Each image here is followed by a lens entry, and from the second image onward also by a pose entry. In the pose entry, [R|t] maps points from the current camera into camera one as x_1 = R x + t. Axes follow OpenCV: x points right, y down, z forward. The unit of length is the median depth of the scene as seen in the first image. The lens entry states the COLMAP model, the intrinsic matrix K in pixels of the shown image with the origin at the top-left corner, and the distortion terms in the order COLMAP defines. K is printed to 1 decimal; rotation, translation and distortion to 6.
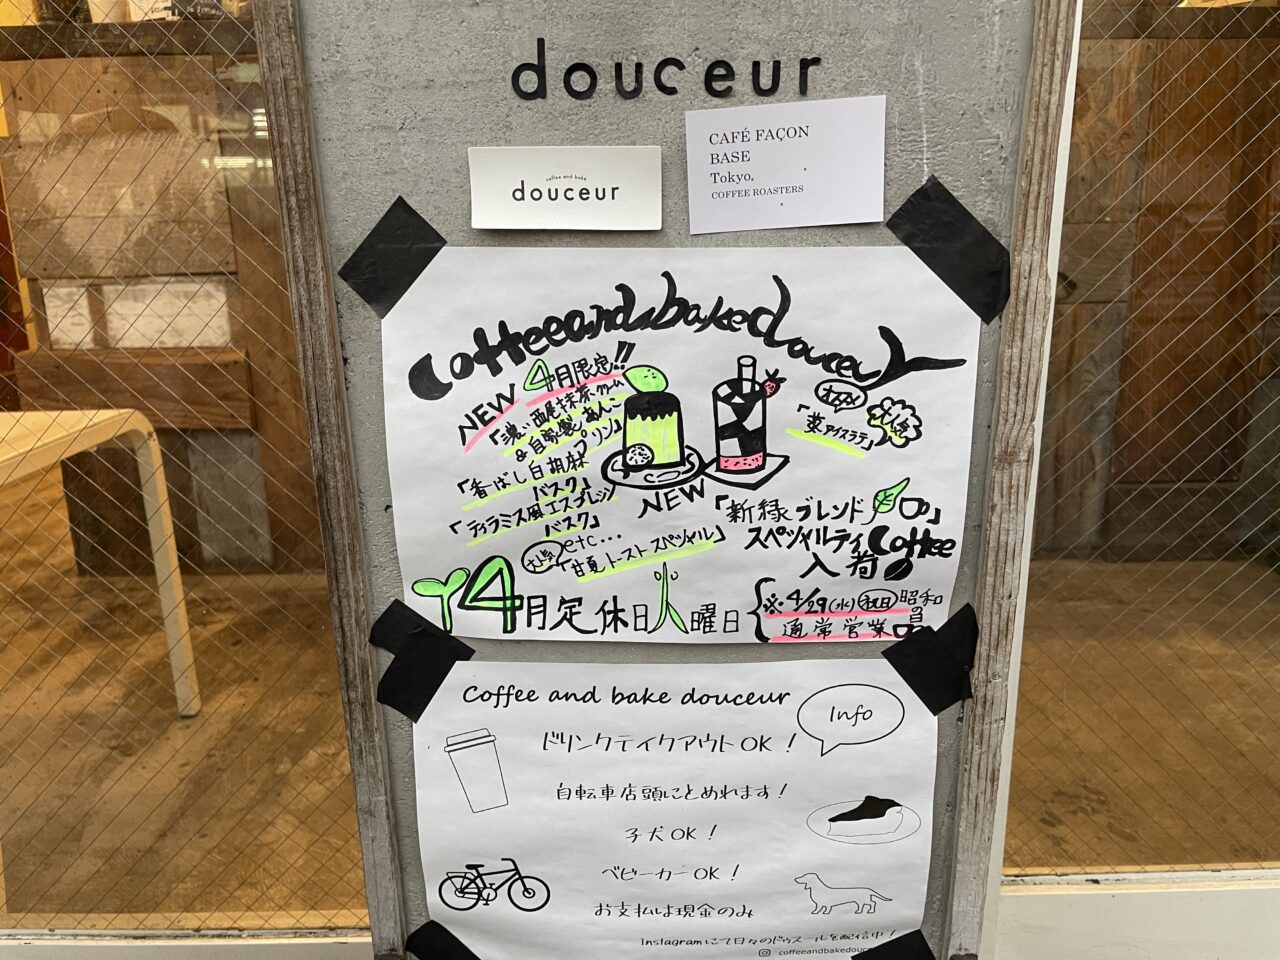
lens RADIAL K [[966.0, 0, 640.0], [0, 966.0, 480.0], [0, 0, 1]] dist [0.098599, -0.156069]
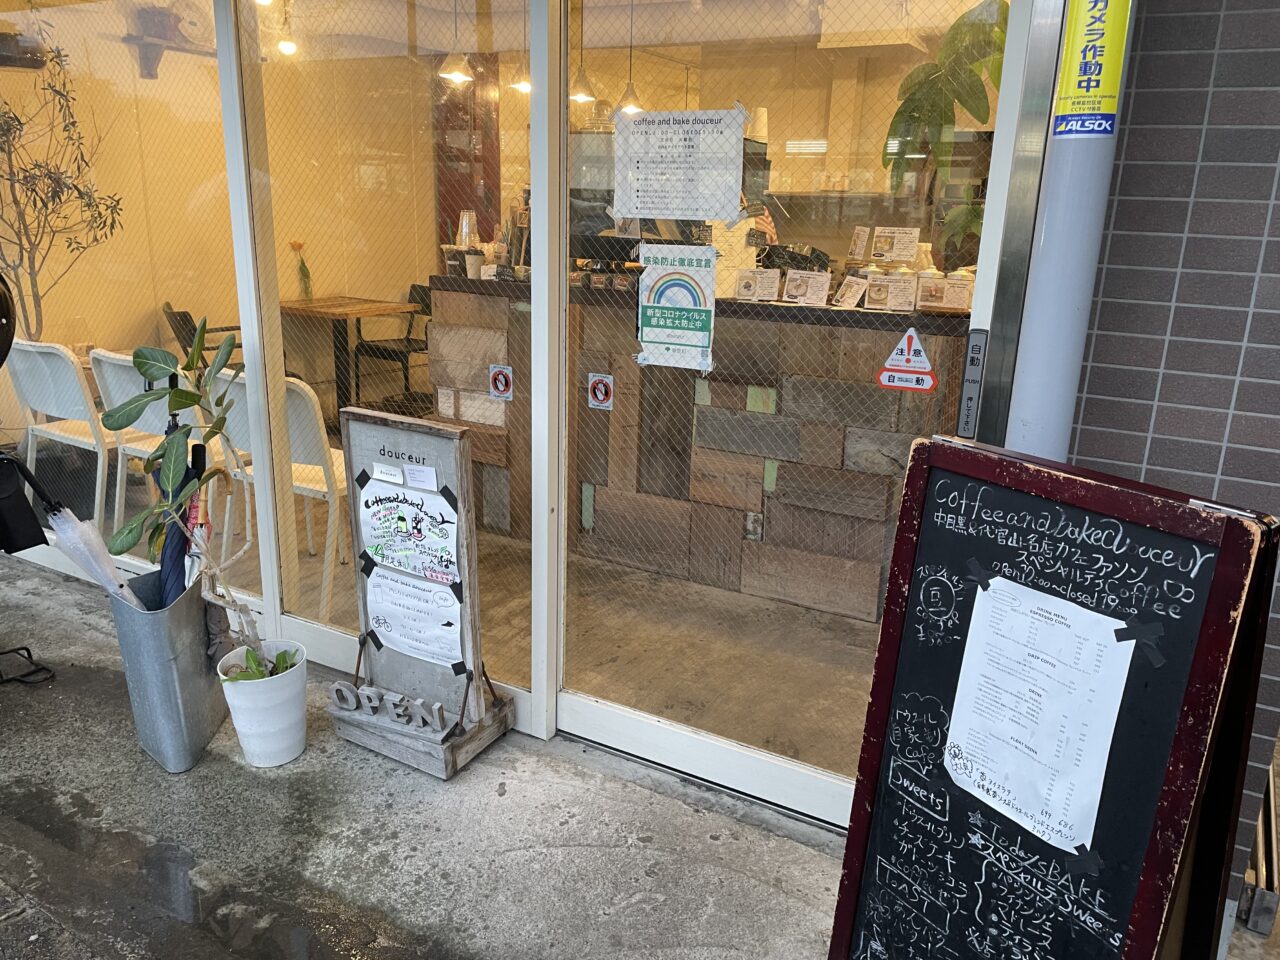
lens RADIAL K [[966.0, 0, 640.0], [0, 966.0, 480.0], [0, 0, 1]] dist [0.098599, -0.156069]
pose [[0.860916, 0.174538, -0.477870, 3.140677], [-0.169435, 0.984052, 0.054168, -0.697266], [0.479703, 0.034333, 0.876759, -2.501830]]
